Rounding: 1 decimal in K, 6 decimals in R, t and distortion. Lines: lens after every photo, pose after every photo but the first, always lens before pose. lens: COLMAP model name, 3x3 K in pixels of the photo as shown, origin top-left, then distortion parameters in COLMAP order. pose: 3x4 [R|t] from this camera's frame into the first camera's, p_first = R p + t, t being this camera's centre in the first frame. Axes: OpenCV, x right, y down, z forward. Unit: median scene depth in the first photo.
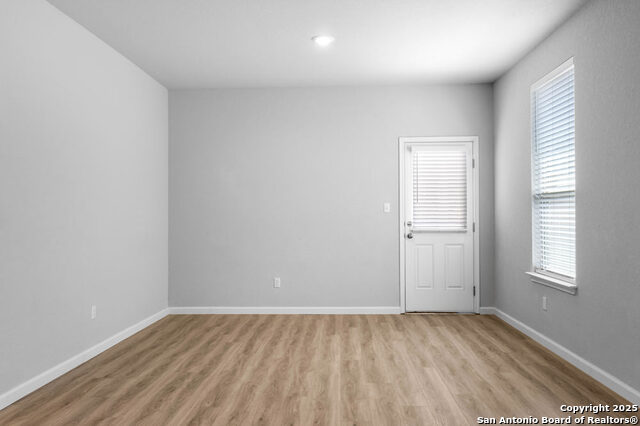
lens RADIAL K [[498.4, 0, 320.1], [0, 498.4, 214.2], [0, 0, 1]] dist [-0.015374, -0.001846]
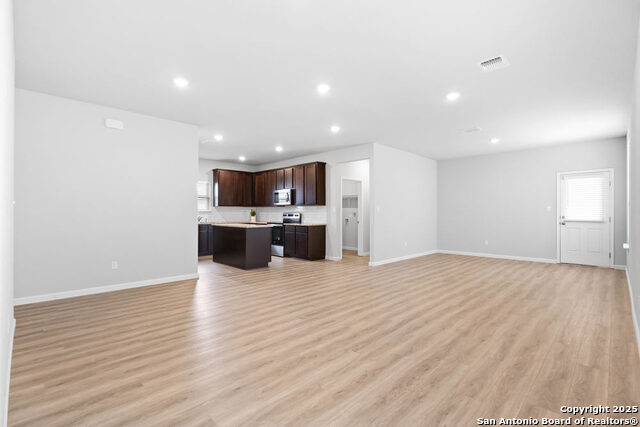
lens RADIAL K [[294.7, 0, 317.9], [0, 294.7, 211.6], [0, 0, 1]] dist [0.004850, -0.000391]
pose [[0.725734, 0.001392, -0.687974, 0.278827], [-0.002230, 0.999997, -0.000329, 0.000538], [0.687972, 0.001773, 0.725735, -0.477291]]
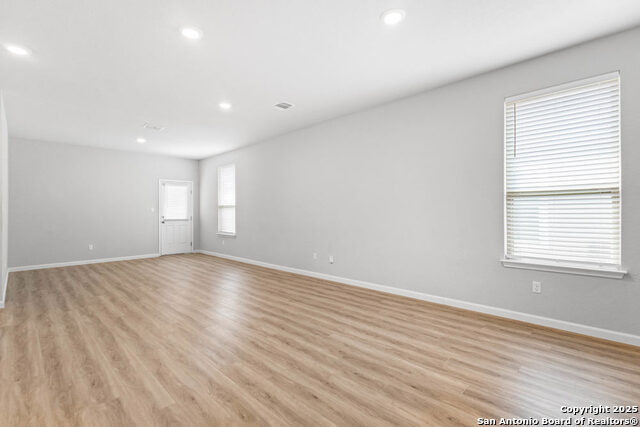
lens RADIAL K [[294.7, 0, 317.7], [0, 294.7, 212.0], [0, 0, 1]] dist [0.004850, -0.000391]
pose [[0.683308, 0.004665, 0.730115, -0.328231], [-0.000598, 0.999983, -0.005830, 0.004462], [-0.730130, 0.003547, 0.683299, -0.447131]]
